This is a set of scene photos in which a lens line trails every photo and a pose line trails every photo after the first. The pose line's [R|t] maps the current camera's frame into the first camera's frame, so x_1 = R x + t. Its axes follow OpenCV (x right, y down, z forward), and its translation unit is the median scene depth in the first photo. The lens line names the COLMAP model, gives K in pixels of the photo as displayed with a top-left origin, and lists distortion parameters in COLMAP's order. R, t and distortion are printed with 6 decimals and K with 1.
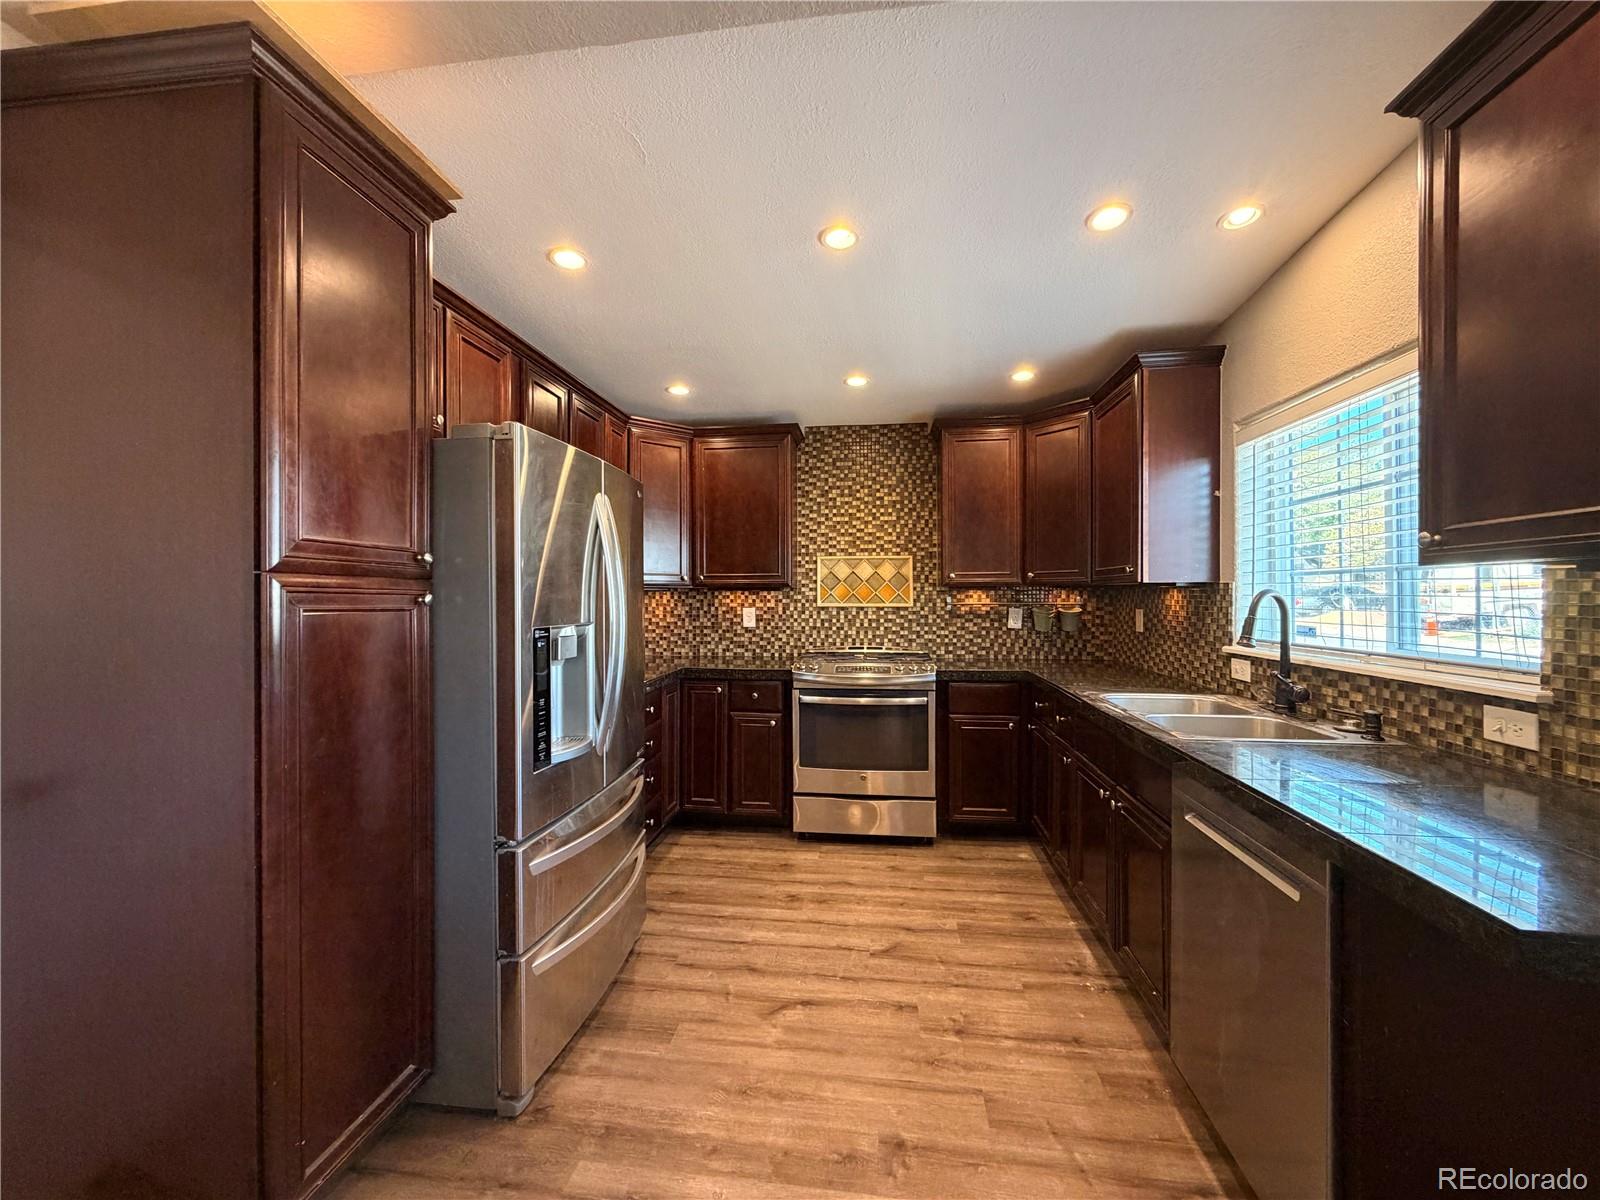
lens RADIAL K [[639.2, 0, 797.2], [0, 639.2, 599.9], [0, 0, 1]] dist [0.001061, 0.000004]
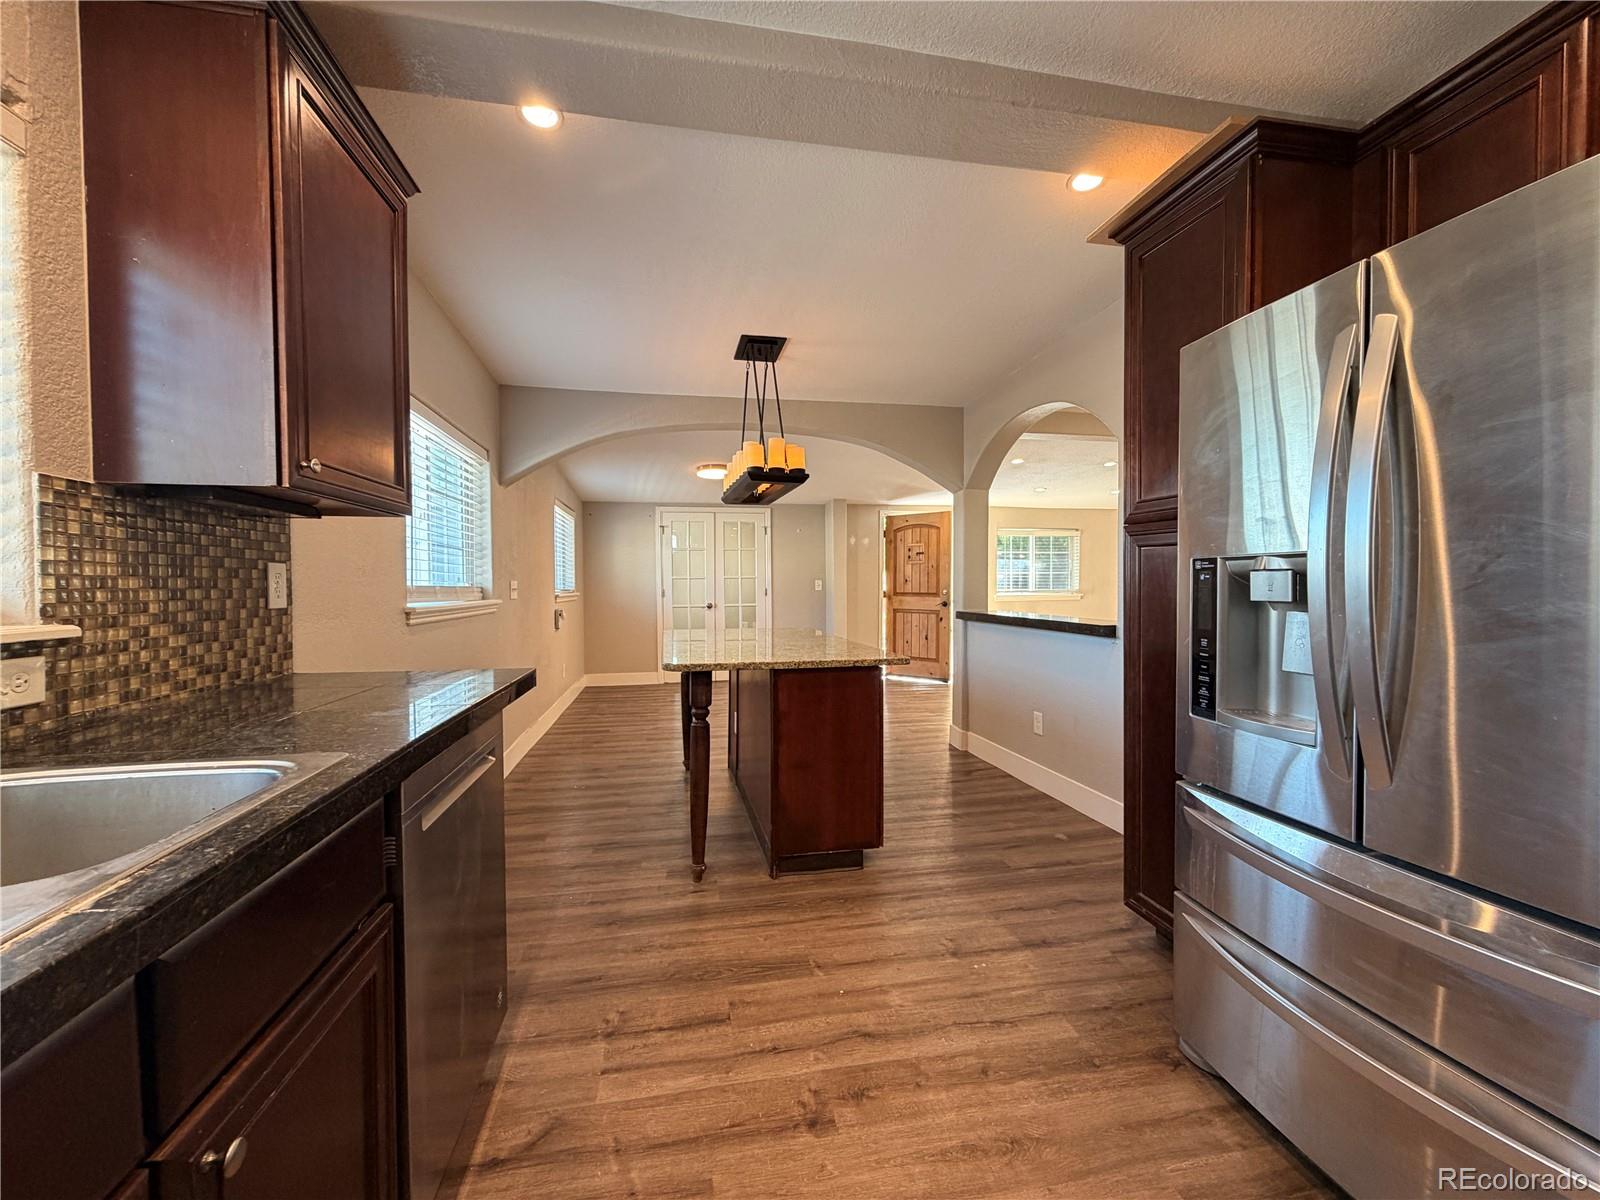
lens RADIAL K [[639.2, 0, 797.2], [0, 639.2, 599.9], [0, 0, 1]] dist [0.001061, 0.000004]
pose [[-0.947850, 0.014195, -0.318400, 0.211755], [0.003747, 0.999435, 0.033403, 0.035240], [0.318694, 0.030468, -0.947368, 0.842821]]
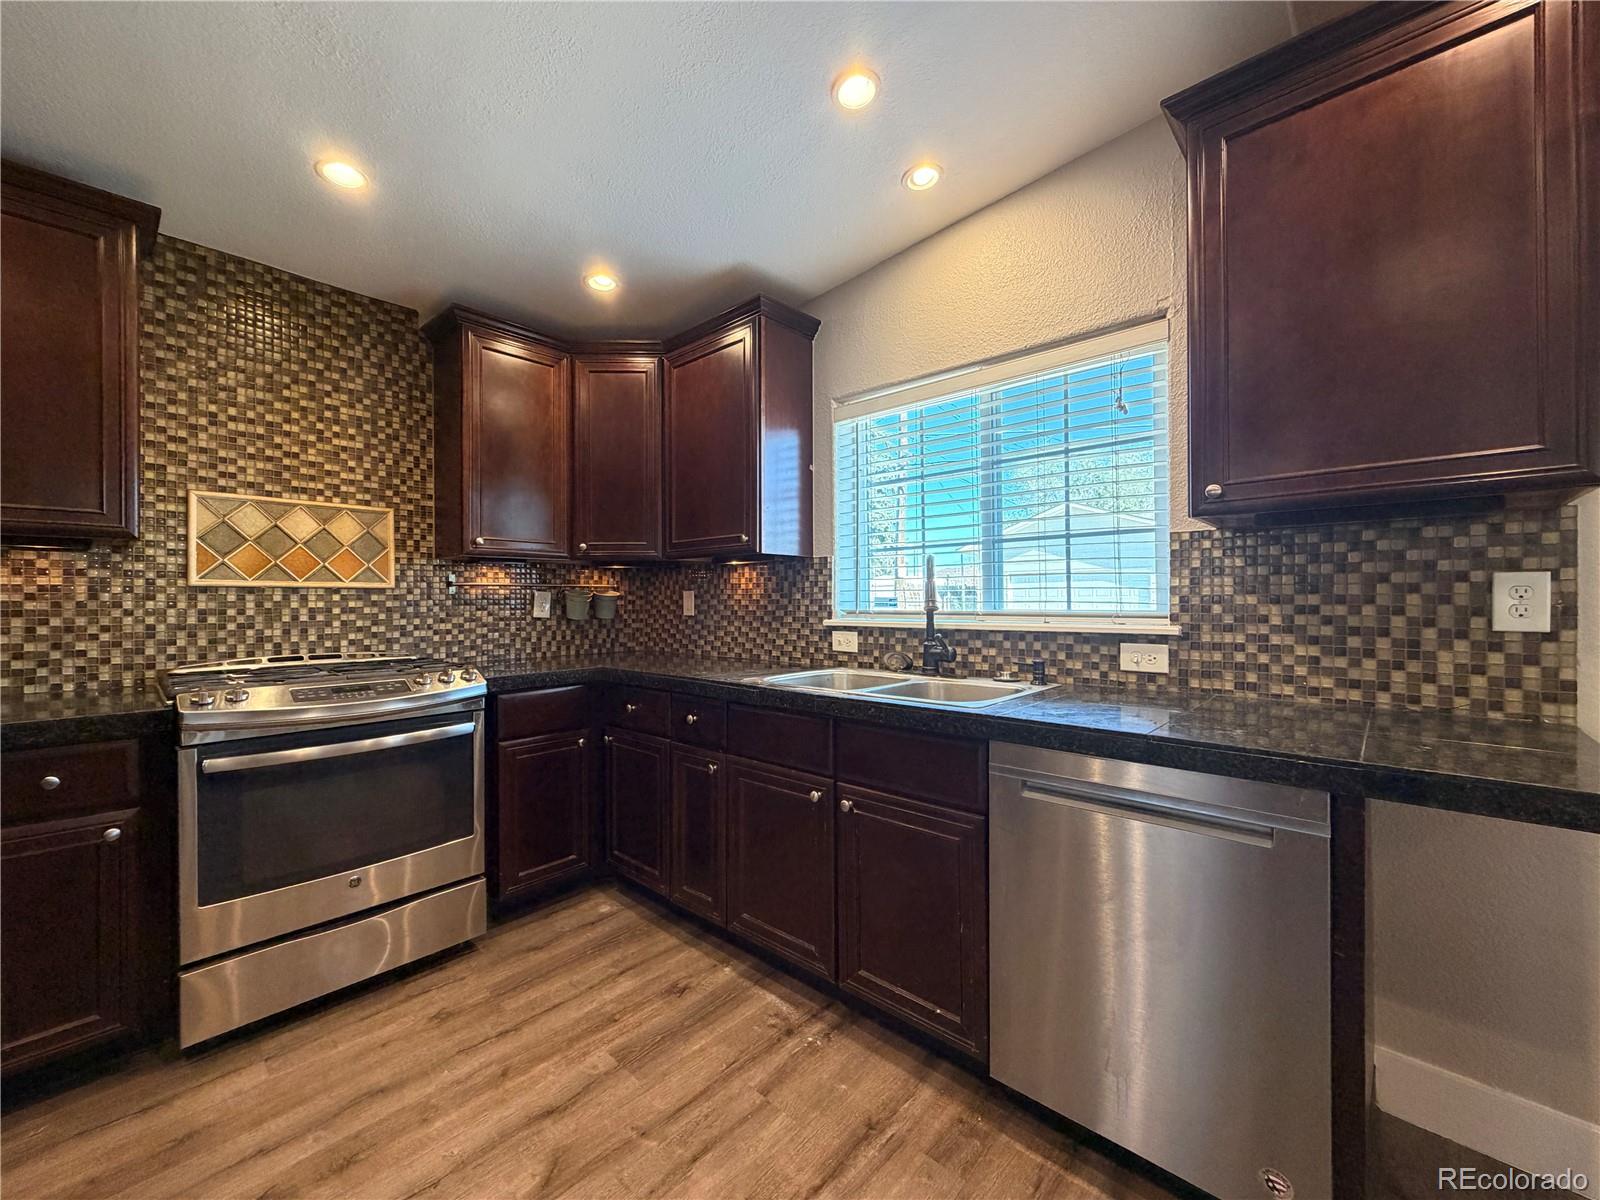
lens RADIAL K [[639.2, 0, 797.2], [0, 639.2, 599.9], [0, 0, 1]] dist [0.001061, 0.000004]
pose [[0.573719, 0.000033, 0.819052, -0.136546], [0.009345, 0.999935, -0.006586, 0.036682], [-0.818999, 0.011432, 0.573681, 0.357096]]
